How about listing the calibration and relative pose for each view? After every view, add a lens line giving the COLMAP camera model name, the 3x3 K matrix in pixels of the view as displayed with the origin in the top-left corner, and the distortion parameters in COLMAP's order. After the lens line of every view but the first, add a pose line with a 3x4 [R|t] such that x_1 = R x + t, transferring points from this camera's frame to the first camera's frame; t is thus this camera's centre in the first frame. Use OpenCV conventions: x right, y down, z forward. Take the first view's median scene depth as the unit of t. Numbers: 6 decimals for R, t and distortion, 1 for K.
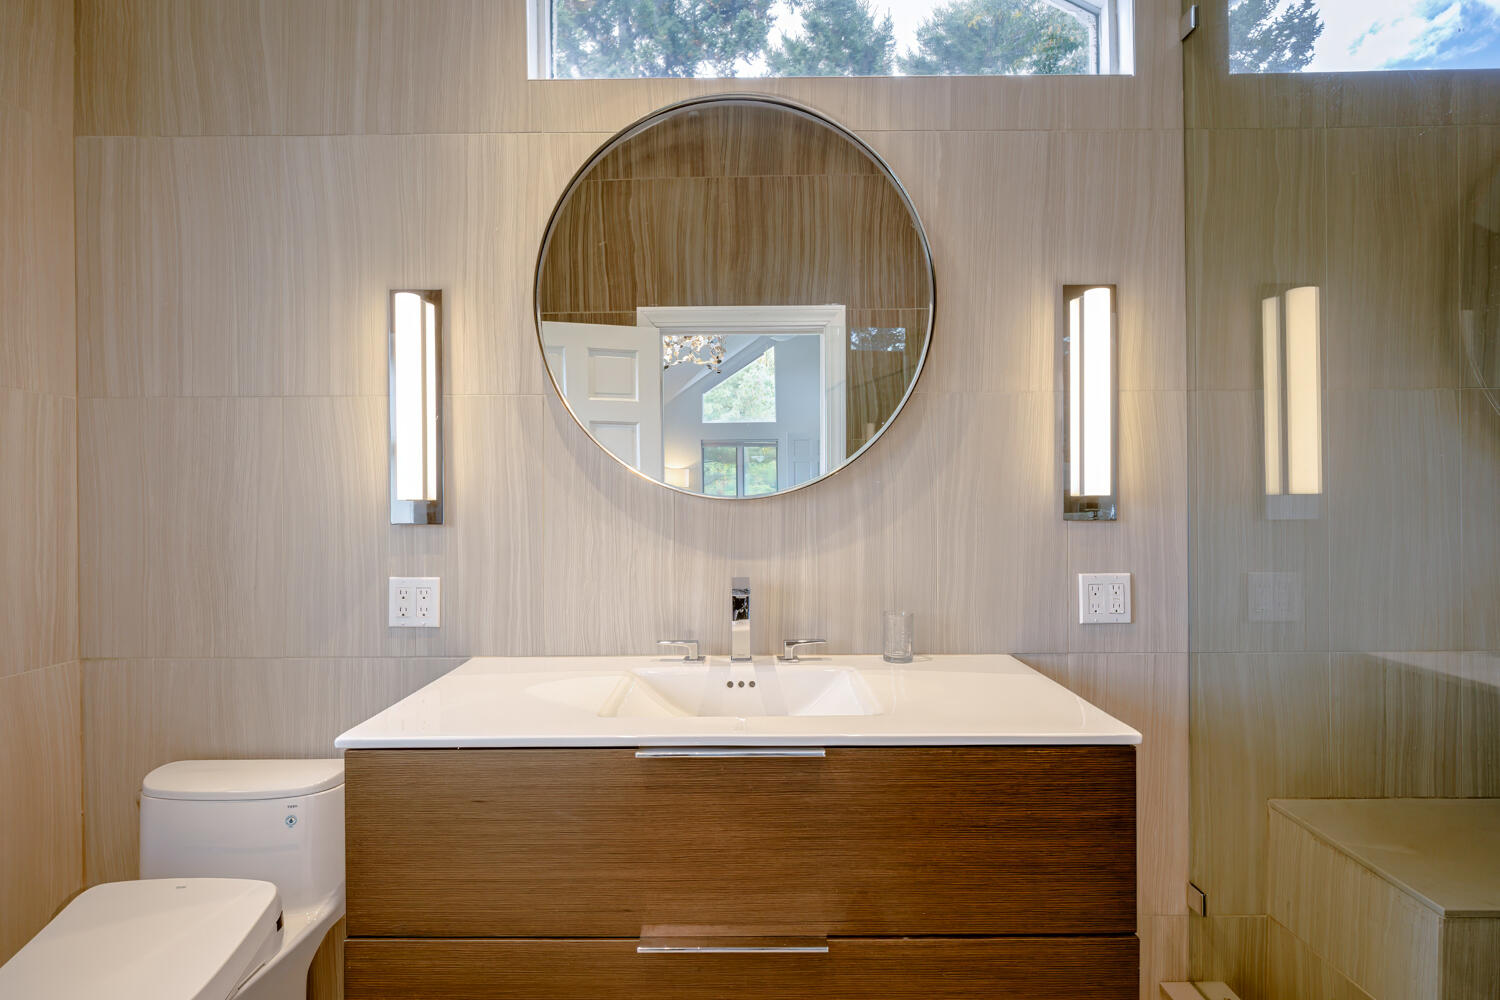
lens RADIAL K [[731.1, 0, 749.7], [0, 731.1, 500.2], [0, 0, 1]] dist [0.001658, -0.000515]
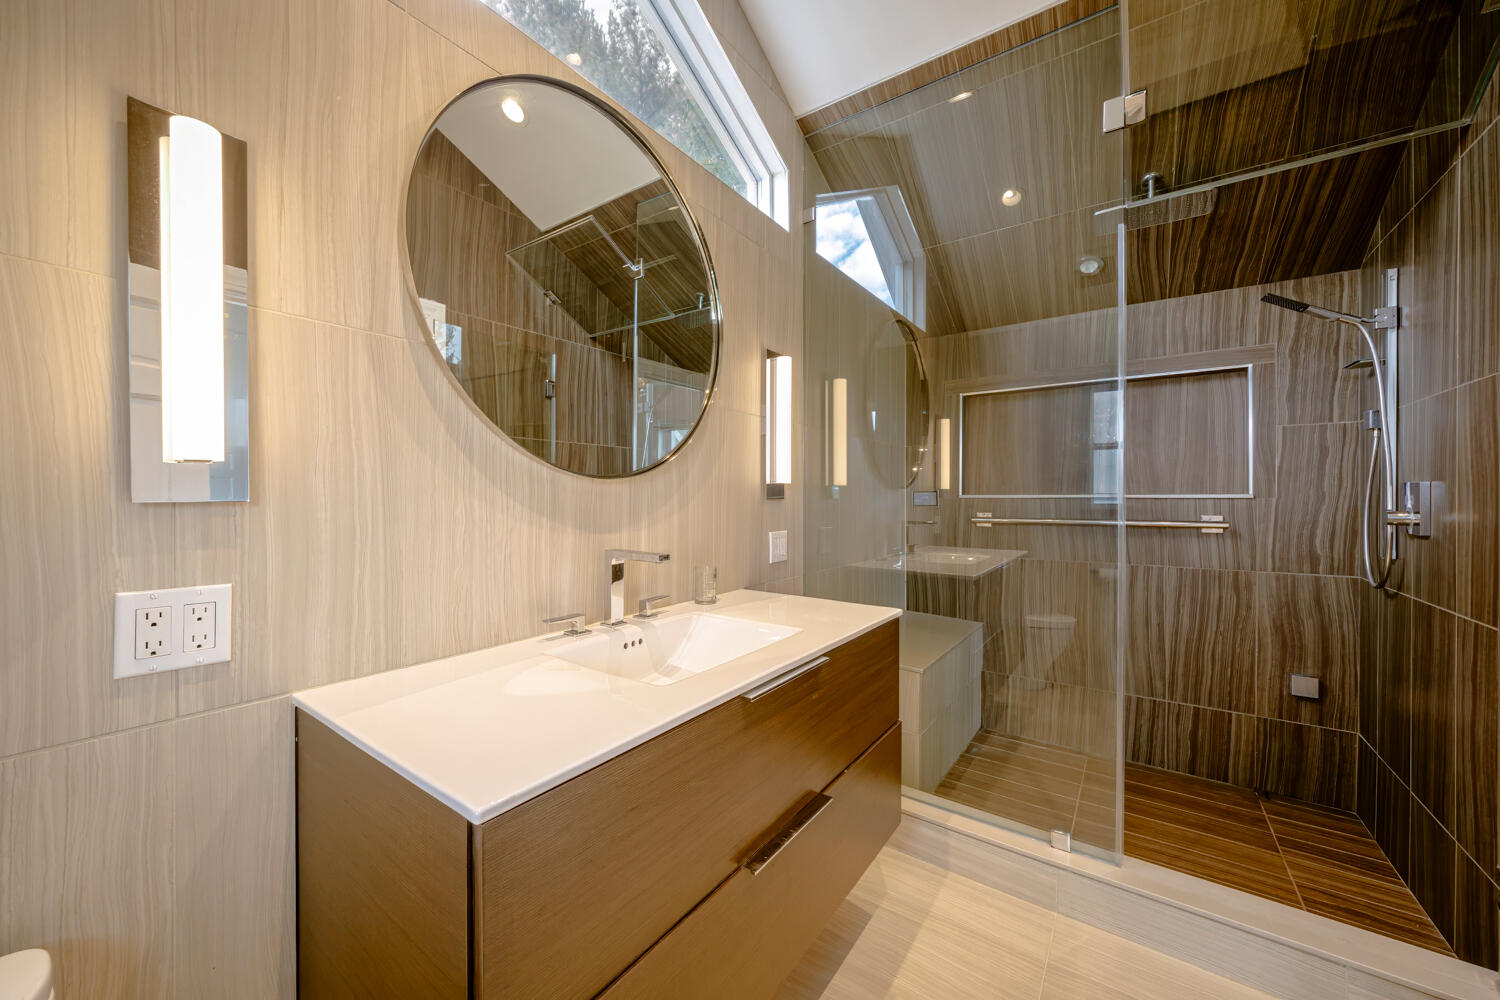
lens RADIAL K [[554.0, 0, 749.8], [0, 554.0, 501.1], [0, 0, 1]] dist [-0.004011, -0.000292]
pose [[0.574480, 0.000270, 0.818519, -0.560676], [-0.008478, 0.999948, 0.005621, 0.025842], [-0.818475, -0.010168, 0.574452, 0.343904]]
